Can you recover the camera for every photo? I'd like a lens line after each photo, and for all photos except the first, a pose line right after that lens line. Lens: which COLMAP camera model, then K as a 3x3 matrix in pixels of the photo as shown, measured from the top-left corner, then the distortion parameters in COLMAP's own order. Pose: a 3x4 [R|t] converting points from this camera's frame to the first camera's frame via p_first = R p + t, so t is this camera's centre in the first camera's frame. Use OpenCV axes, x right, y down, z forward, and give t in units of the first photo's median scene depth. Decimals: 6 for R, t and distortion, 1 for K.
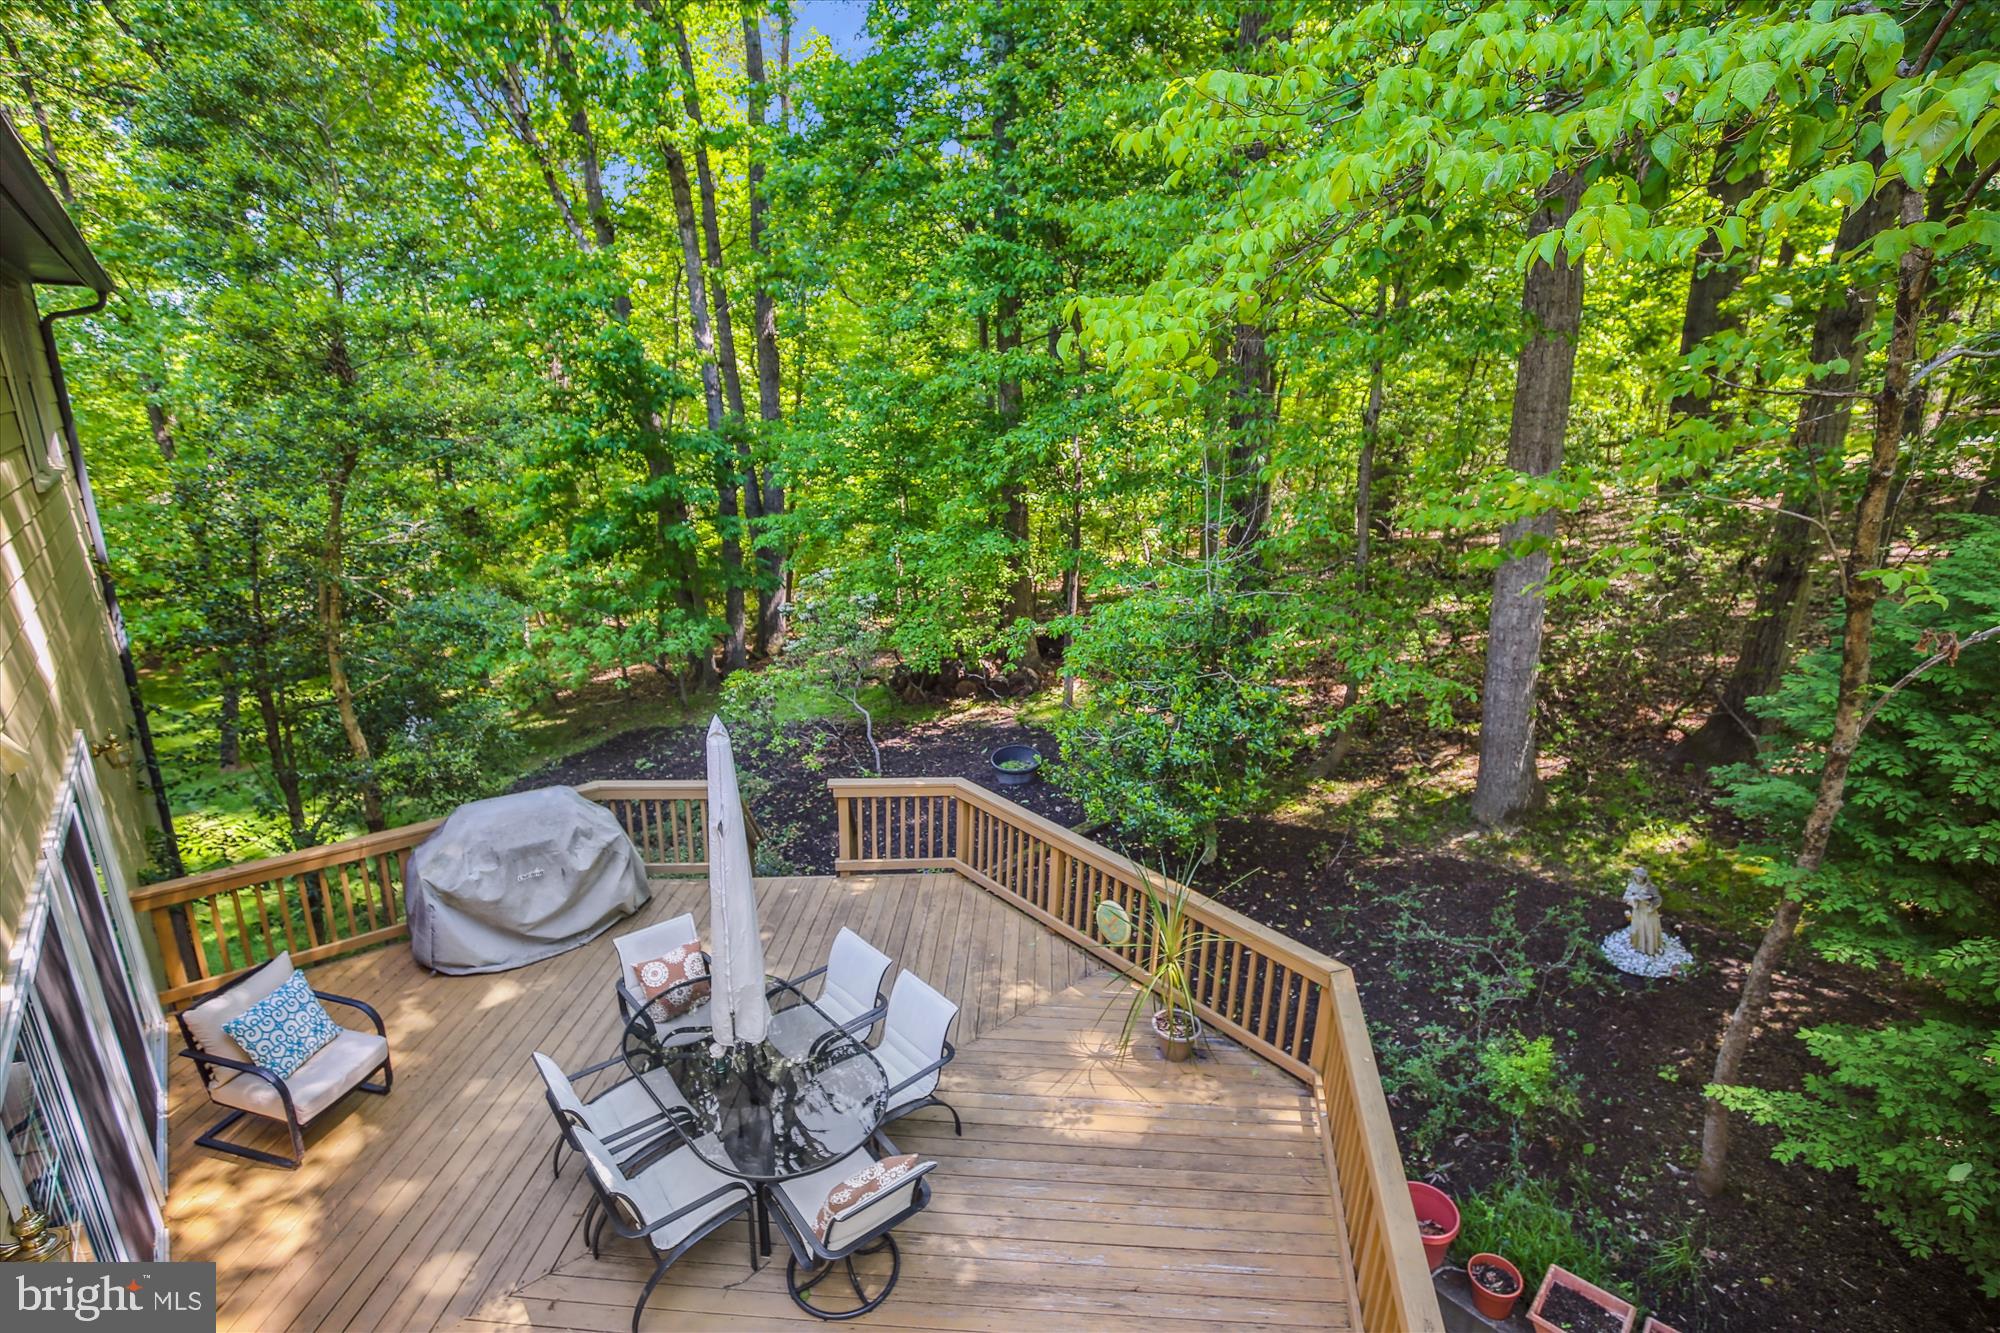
lens RADIAL K [[944.0, 0, 1016.7], [0, 944.0, 654.9], [0, 0, 1]] dist [-0.034789, 0.006687]
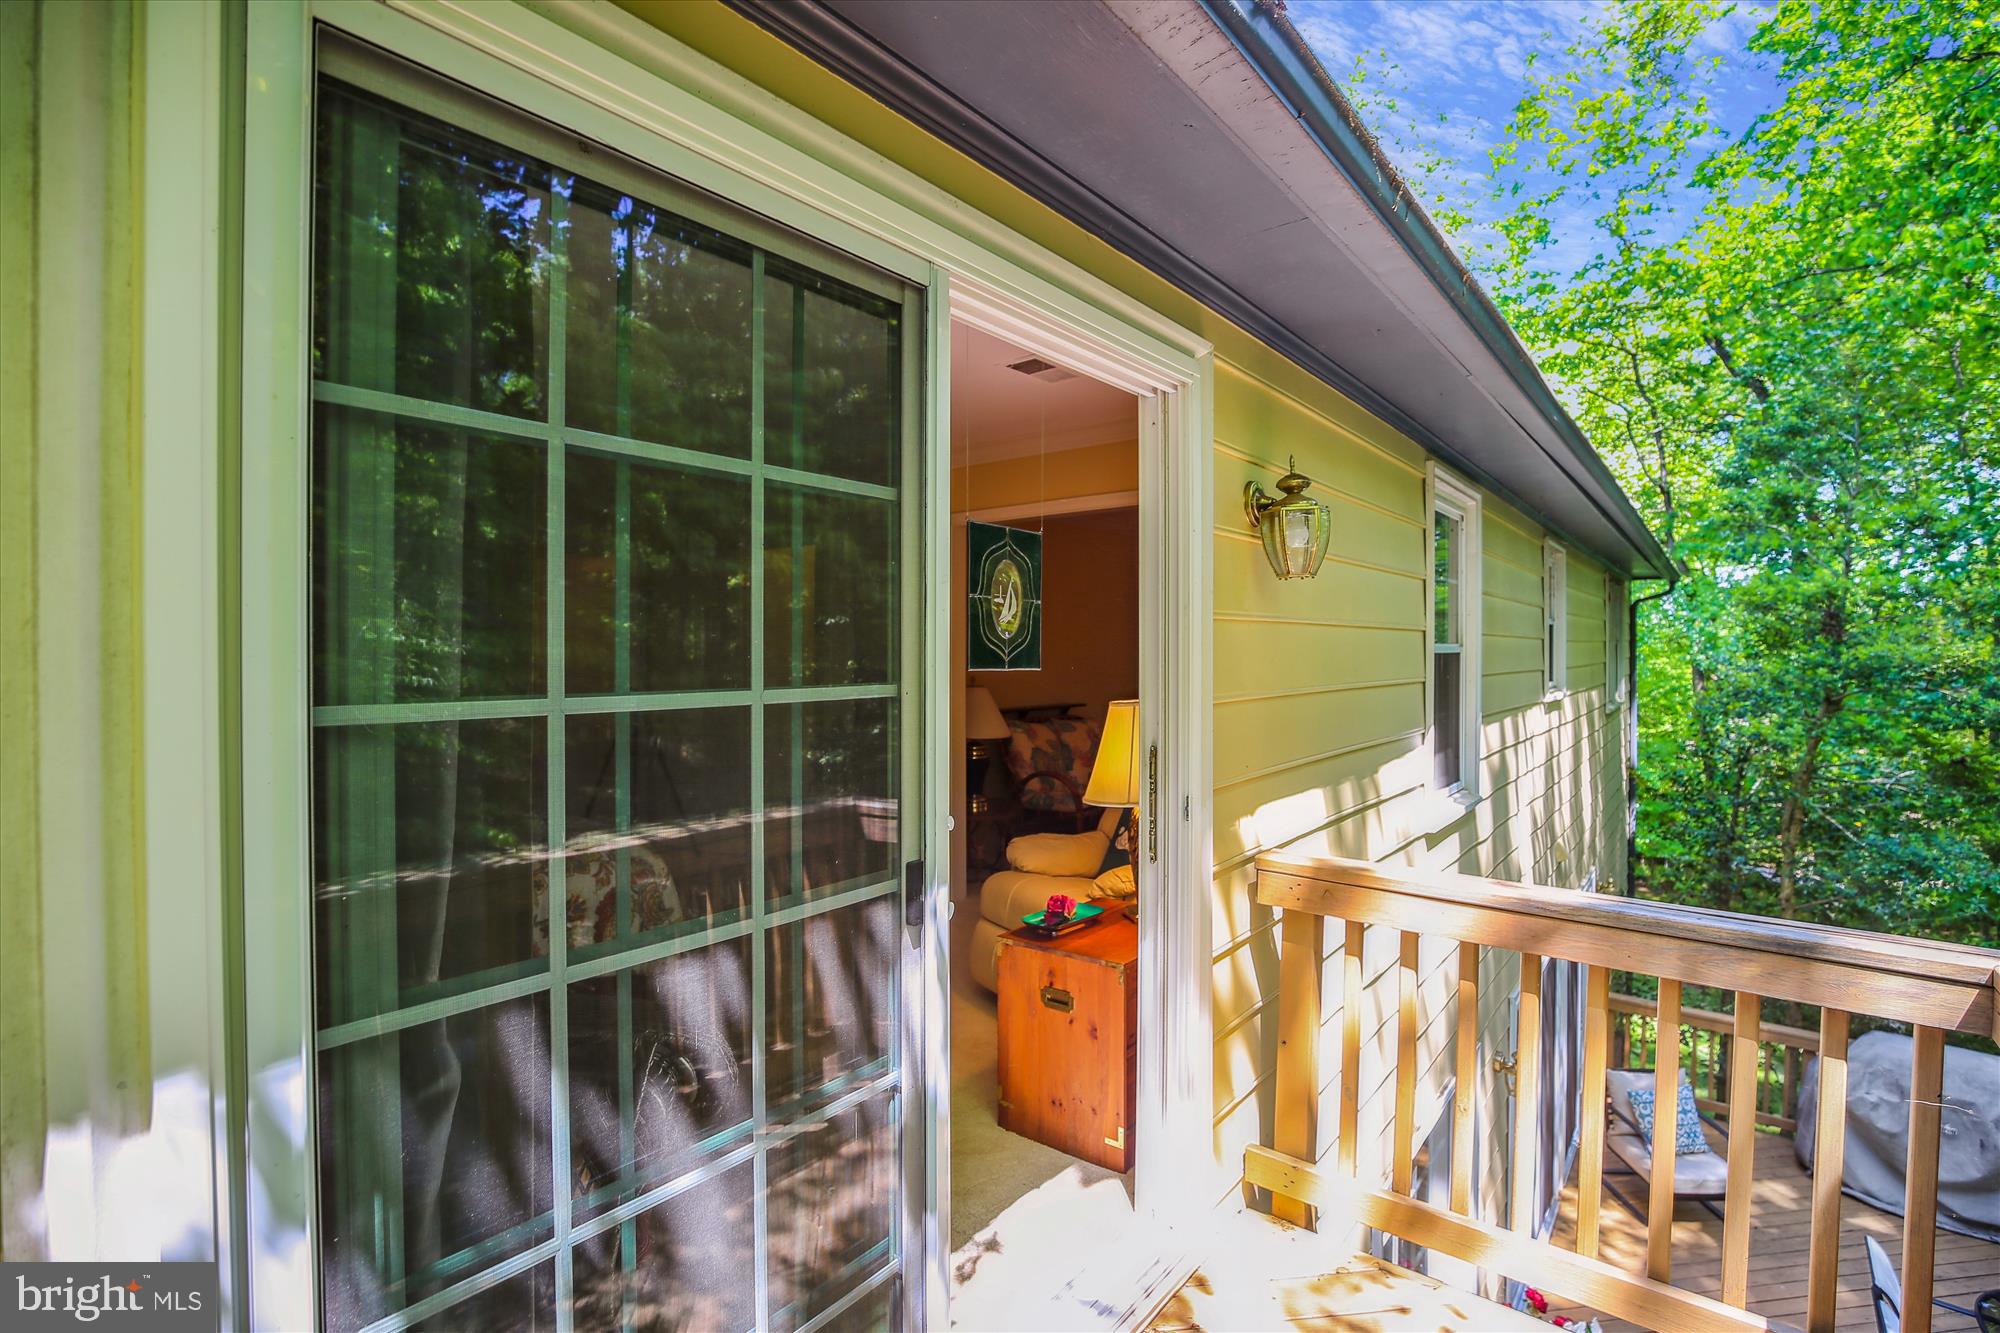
lens RADIAL K [[944.0, 0, 1016.7], [0, 944.0, 654.9], [0, 0, 1]] dist [-0.034789, 0.006687]
pose [[0.195689, -0.004540, -0.980655, 0.185114], [-0.264864, 0.962581, -0.057310, 0.058169], [0.944221, 0.270956, 0.187164, -0.173901]]
